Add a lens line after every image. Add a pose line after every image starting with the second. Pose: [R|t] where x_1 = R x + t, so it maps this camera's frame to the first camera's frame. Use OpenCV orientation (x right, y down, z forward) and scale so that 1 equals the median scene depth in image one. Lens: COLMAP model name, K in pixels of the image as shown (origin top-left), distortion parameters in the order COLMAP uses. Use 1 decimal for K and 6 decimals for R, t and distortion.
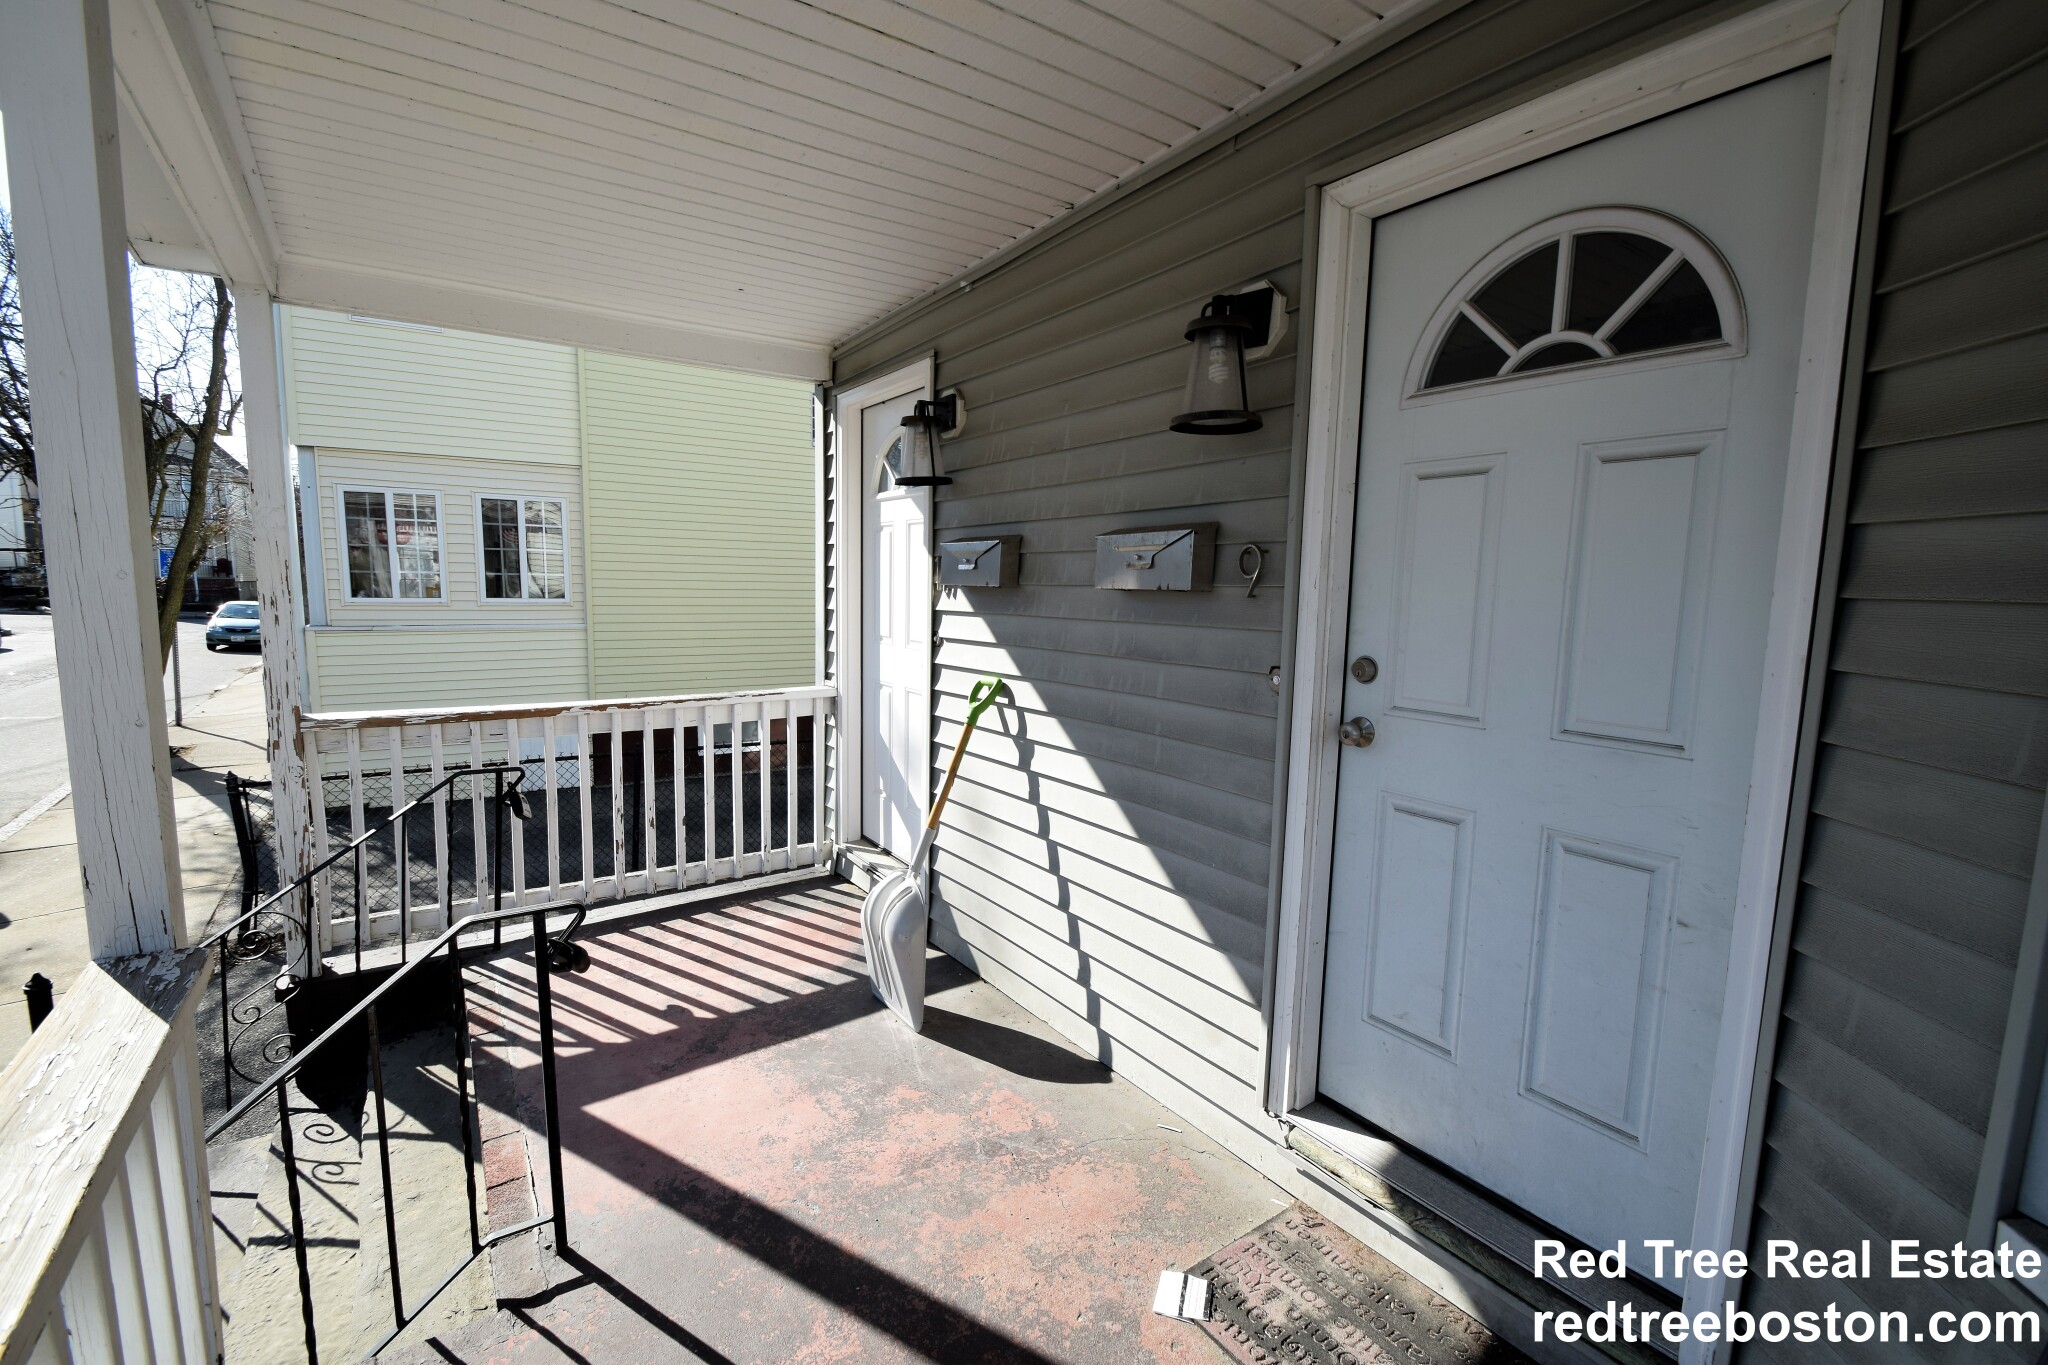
lens RADIAL K [[894.2, 0, 1025.2], [0, 894.2, 693.8], [0, 0, 1]] dist [0.005129, -0.011823]
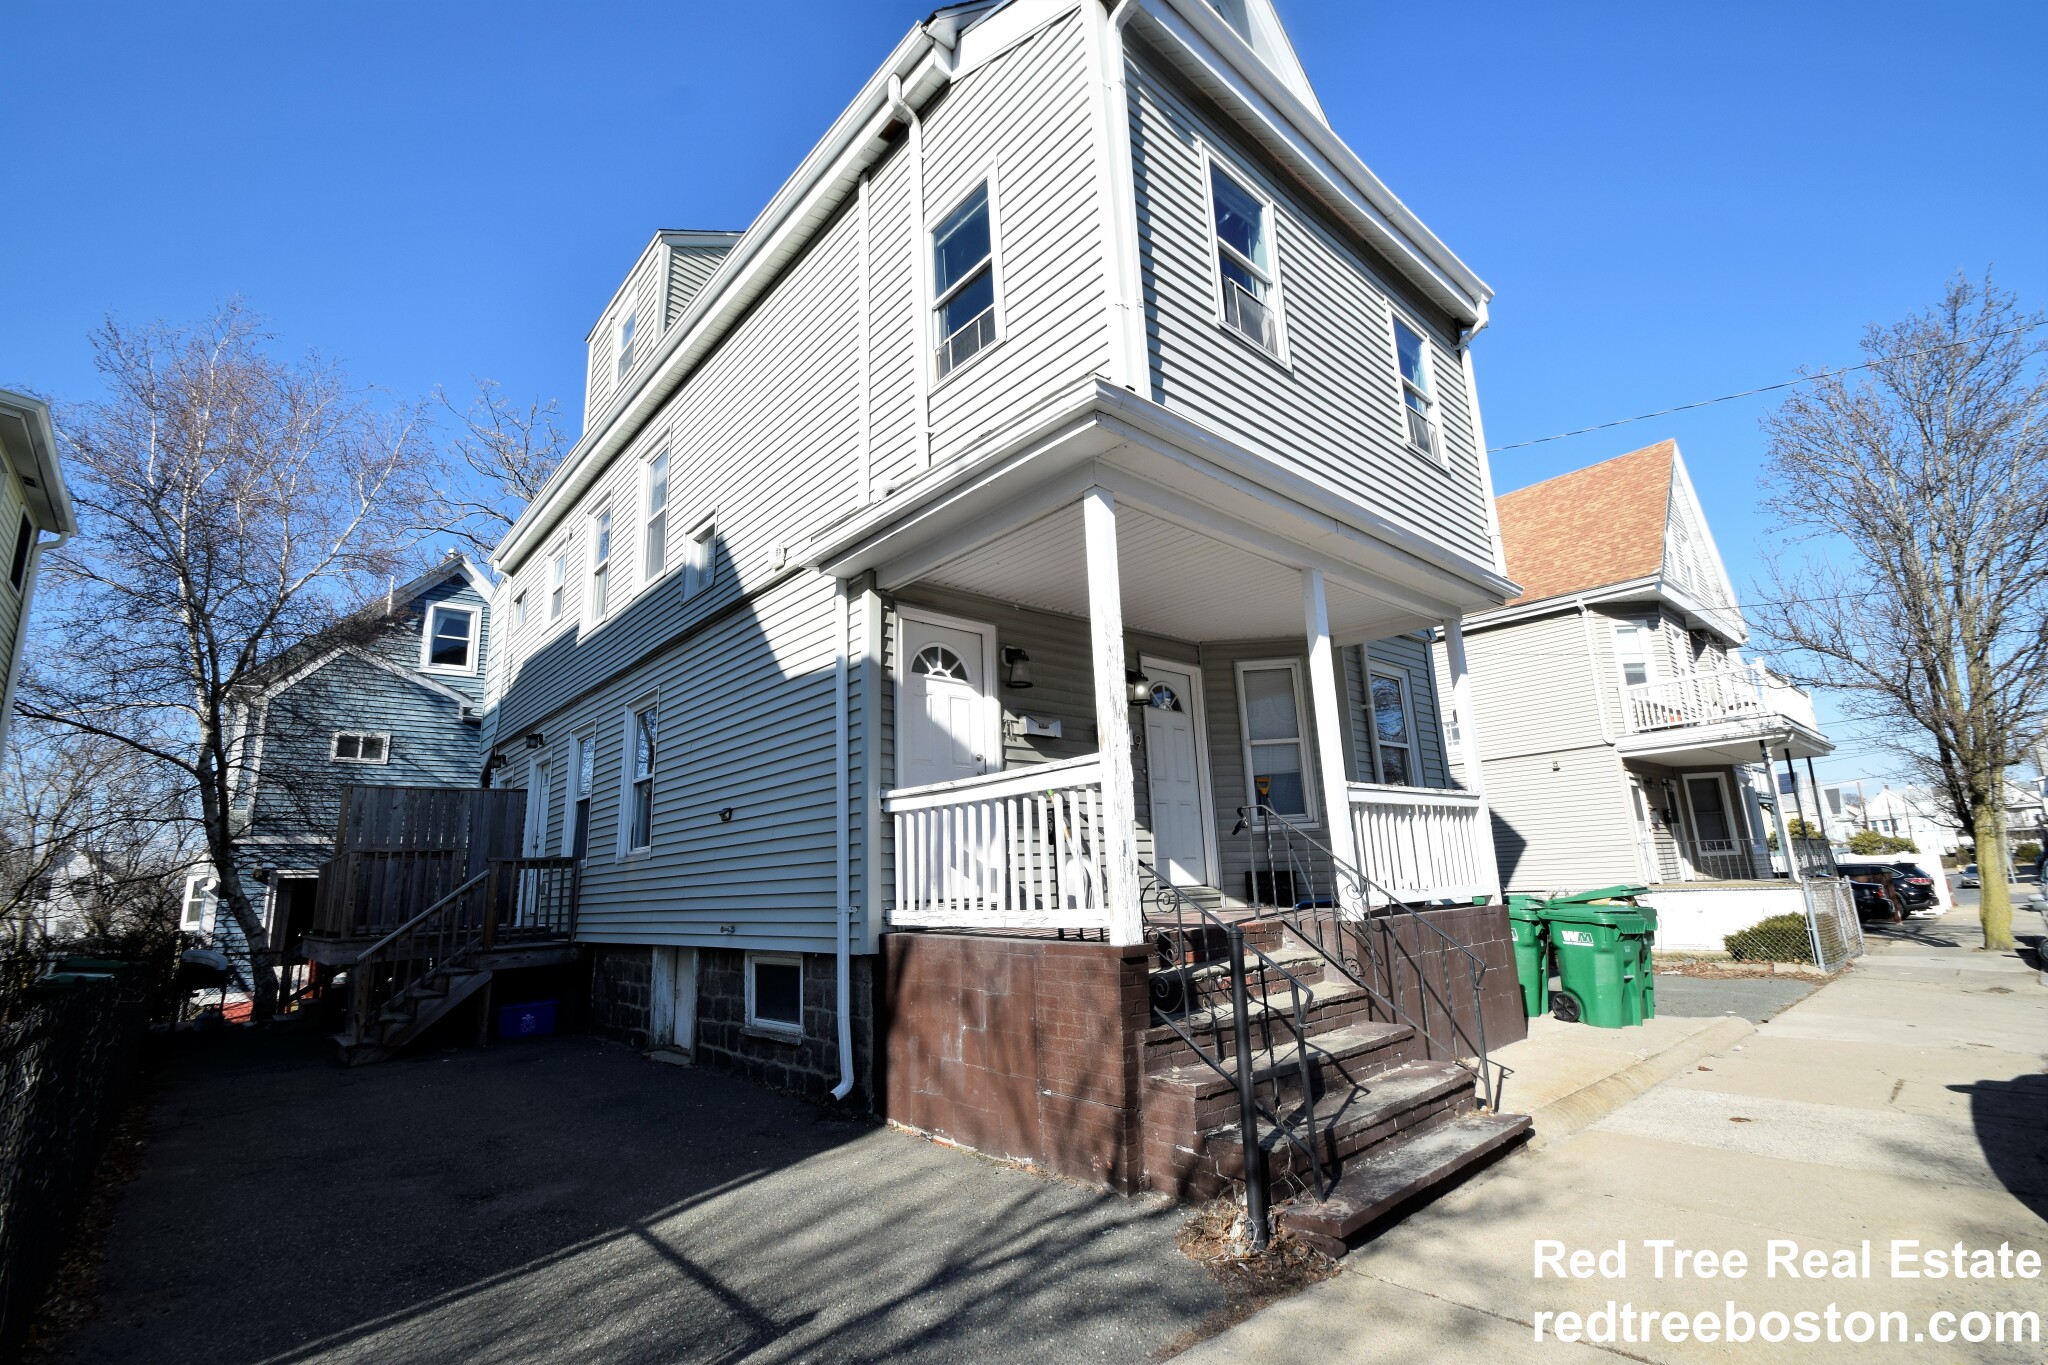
lens RADIAL K [[894.2, 0, 1025.2], [0, 894.2, 693.8], [0, 0, 1]] dist [0.005129, -0.011823]
pose [[-0.140077, 0.196769, 0.970392, -2.176878], [0.162299, 0.971362, -0.173537, 0.157940], [-0.976748, 0.133185, -0.168001, 1.338256]]
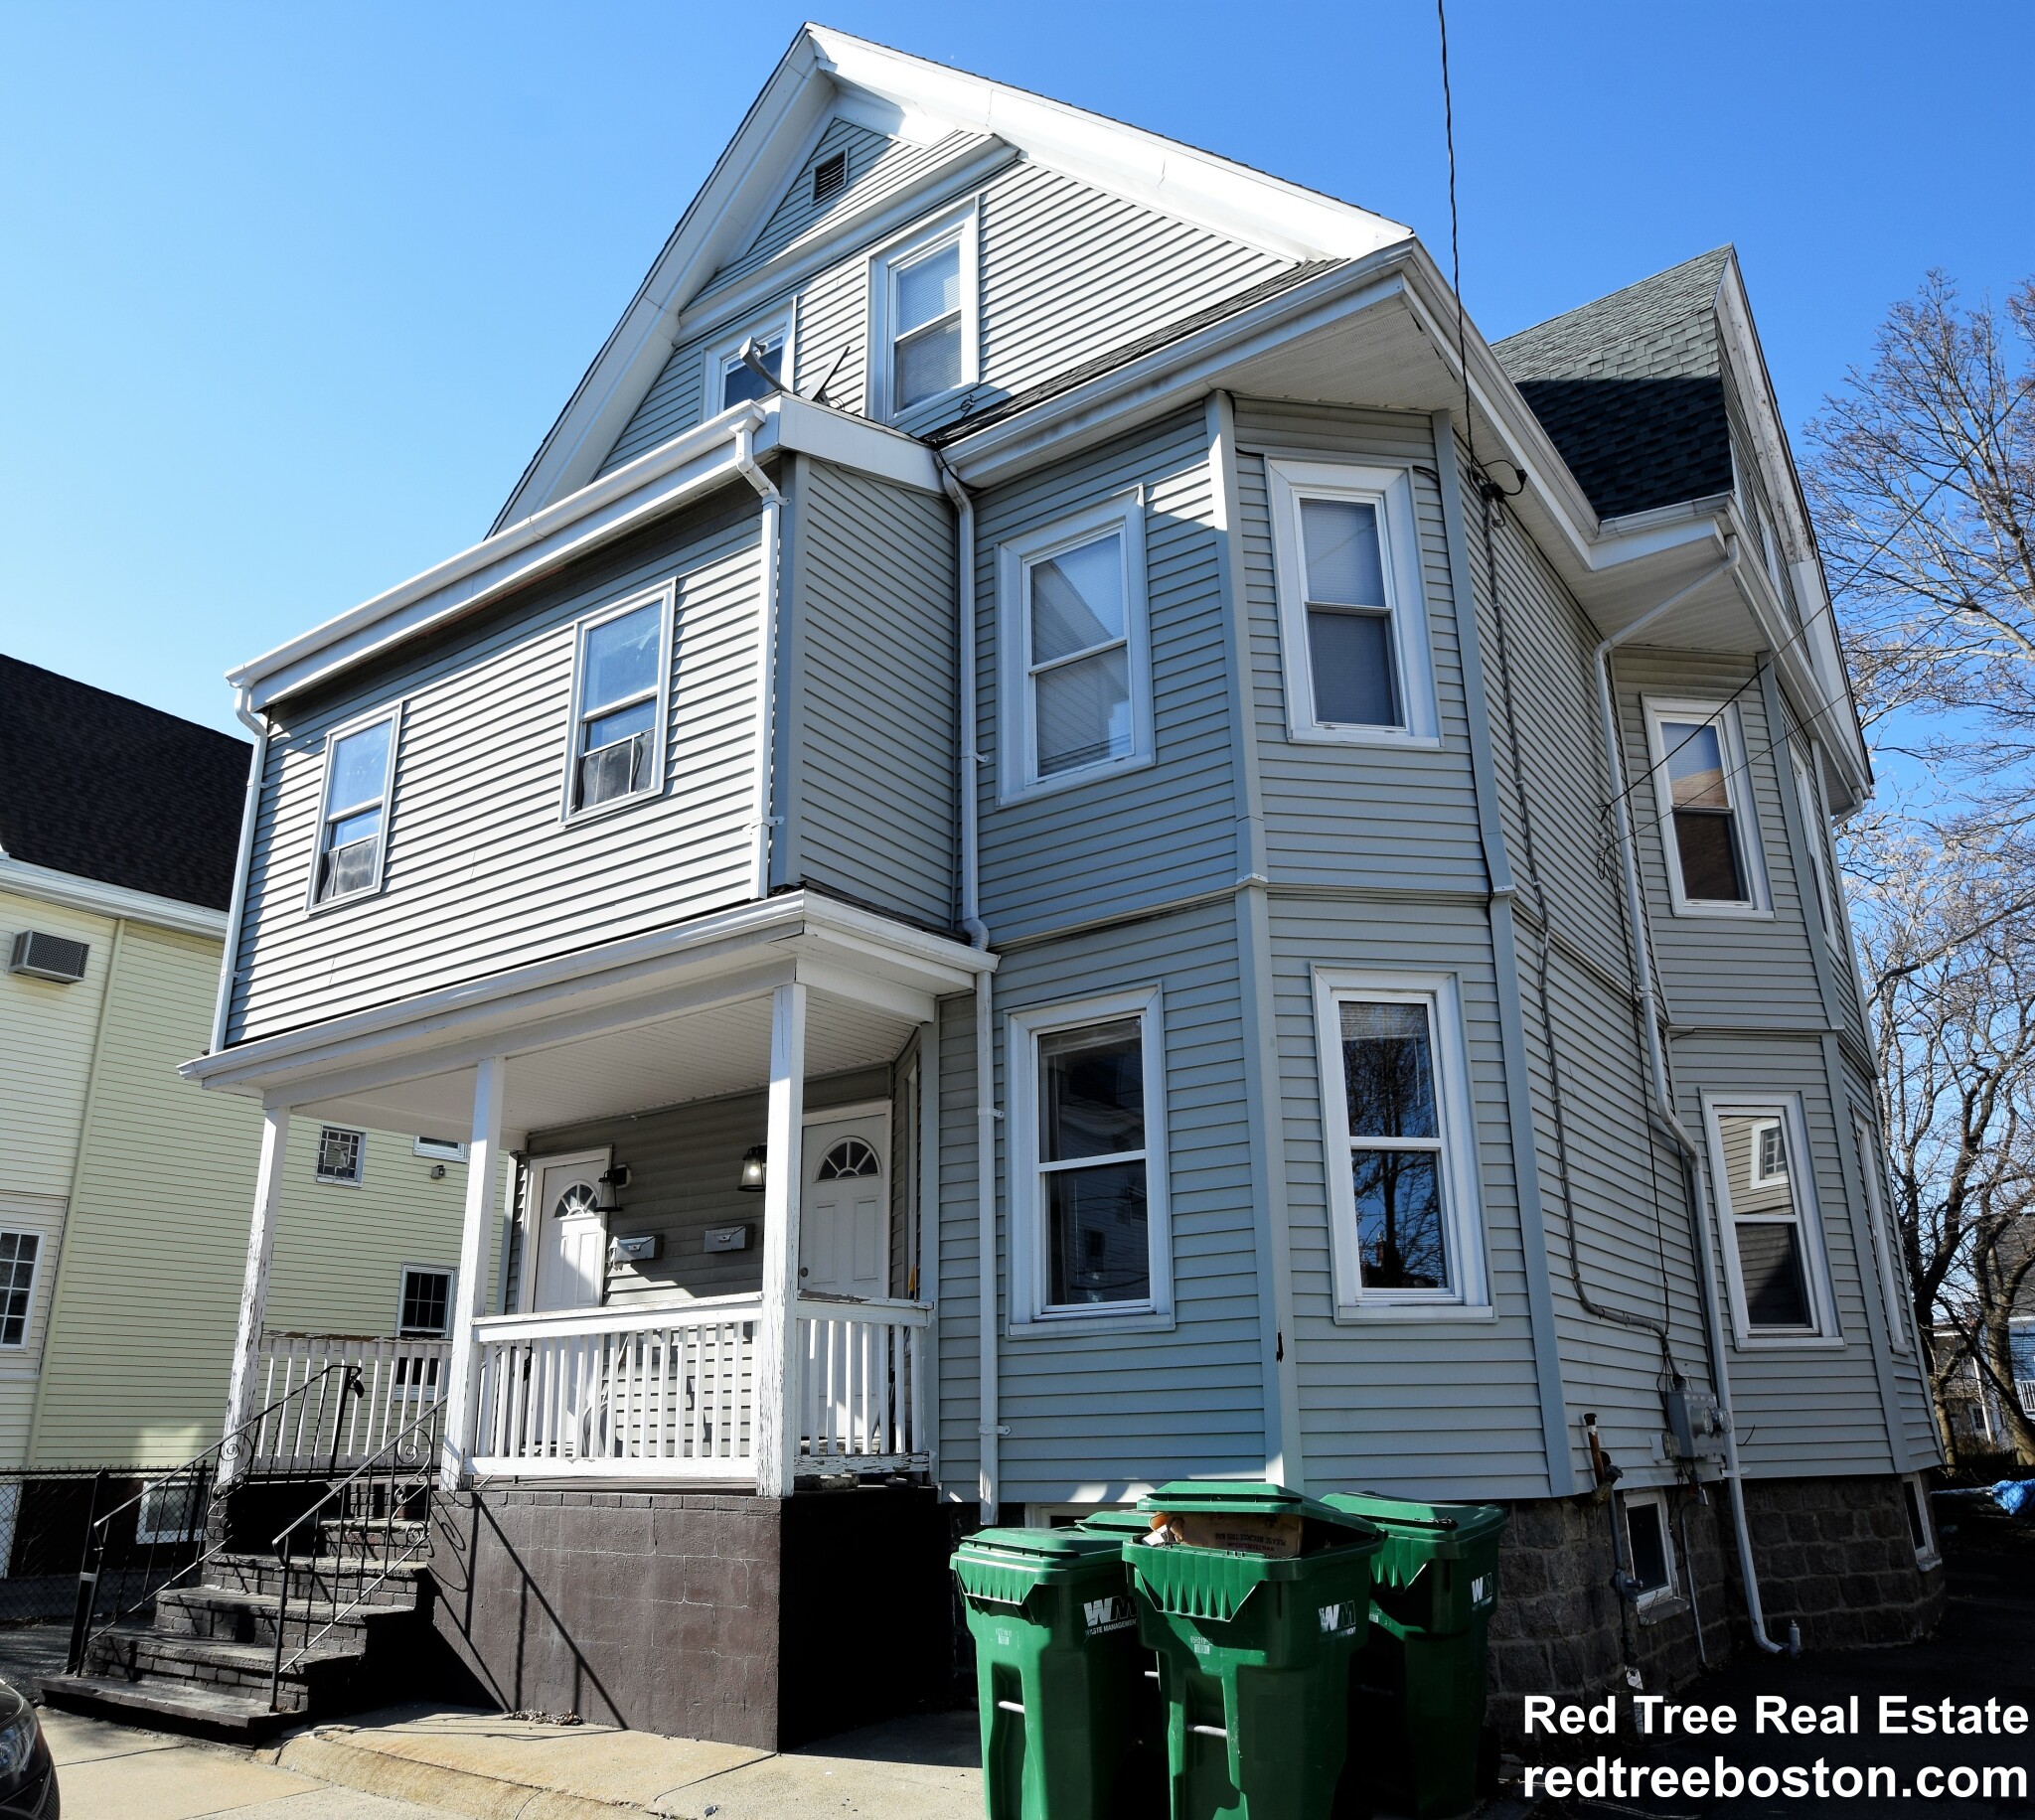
lens RADIAL K [[1587.6, 0, 1013.7], [0, 1587.6, 910.2], [0, 0, 1]] dist [-0.003116, -0.002781]
pose [[0.935204, 0.086943, 0.343269, -0.541399], [0.069312, 0.905694, -0.418227, 0.700957], [-0.347259, 0.414920, 0.840983, -2.565173]]
